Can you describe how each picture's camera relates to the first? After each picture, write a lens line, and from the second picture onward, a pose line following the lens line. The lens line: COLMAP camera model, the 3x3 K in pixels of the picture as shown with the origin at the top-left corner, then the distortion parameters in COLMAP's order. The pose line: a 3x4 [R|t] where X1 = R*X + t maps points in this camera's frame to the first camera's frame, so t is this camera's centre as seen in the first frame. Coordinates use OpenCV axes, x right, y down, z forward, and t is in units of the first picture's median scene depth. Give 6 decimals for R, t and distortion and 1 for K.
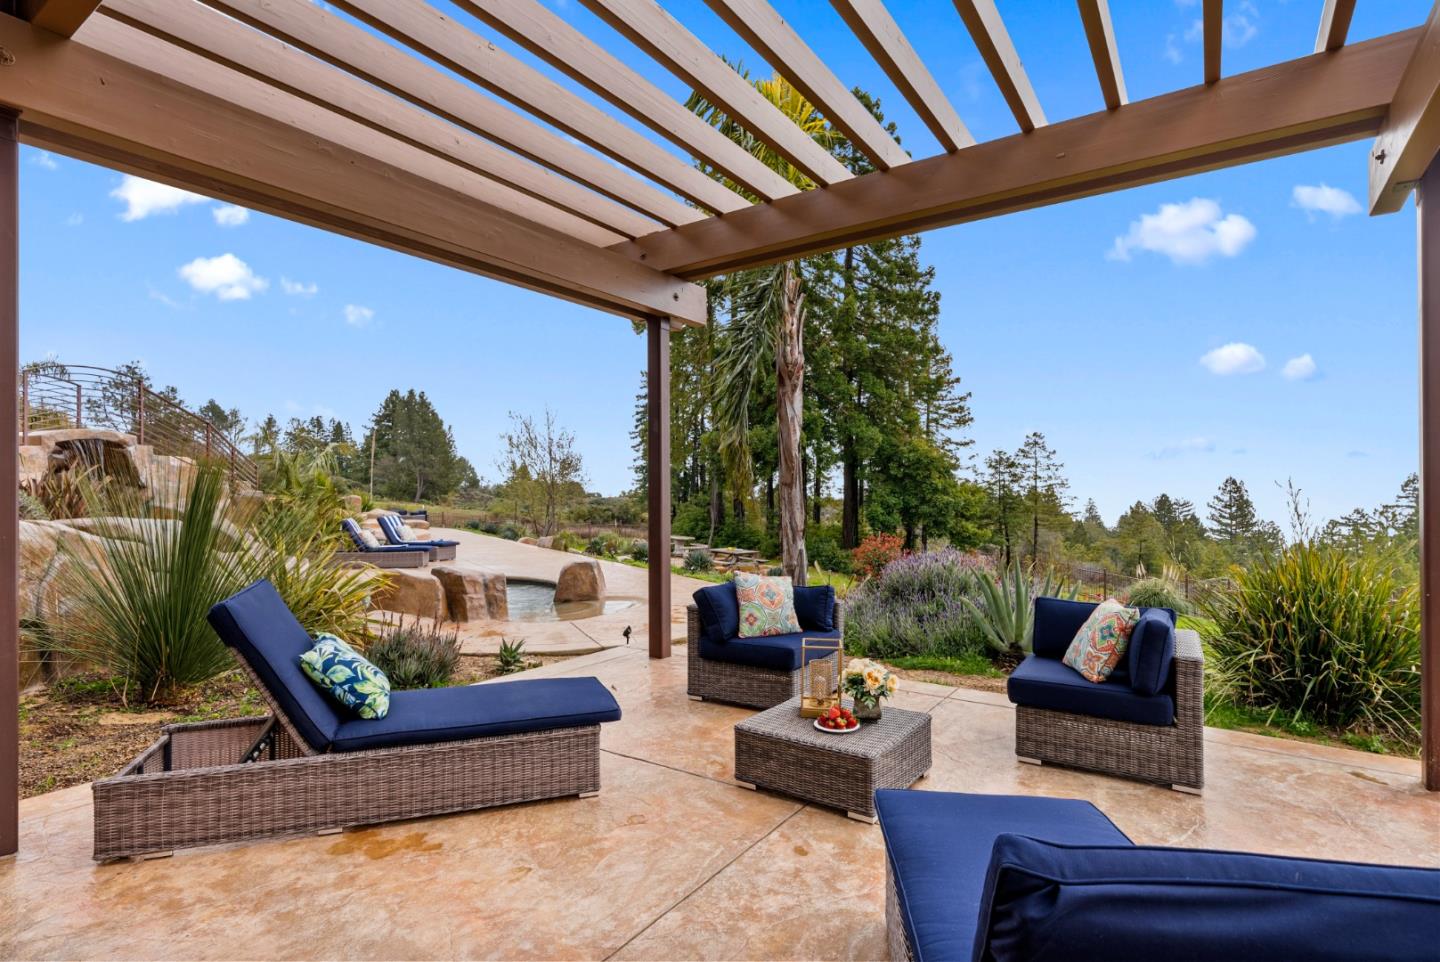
lens RADIAL K [[736.5, 0, 718.5], [0, 736.5, 488.3], [0, 0, 1]] dist [0.002063, 0.000752]
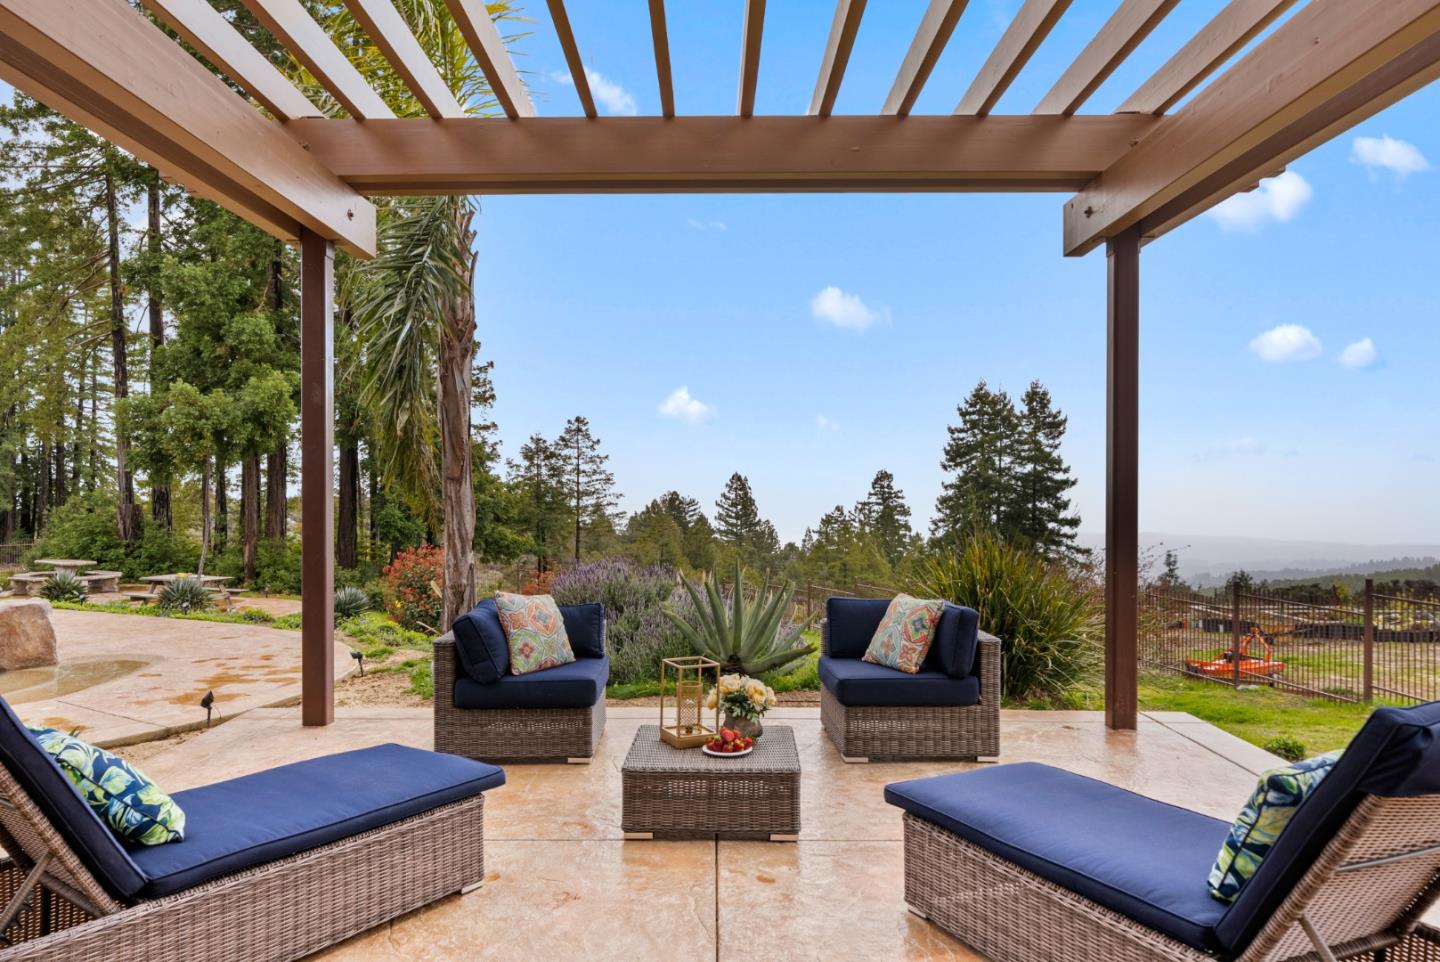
lens RADIAL K [[984.5, 0, 718.5], [0, 984.5, 489.6], [0, 0, 1]] dist [0.005841, -0.001220]
pose [[0.820675, 0.000891, 0.571394, -0.384868], [-0.004097, 0.999982, 0.004326, 0.000049], [-0.571380, -0.005891, 0.820664, 0.016261]]
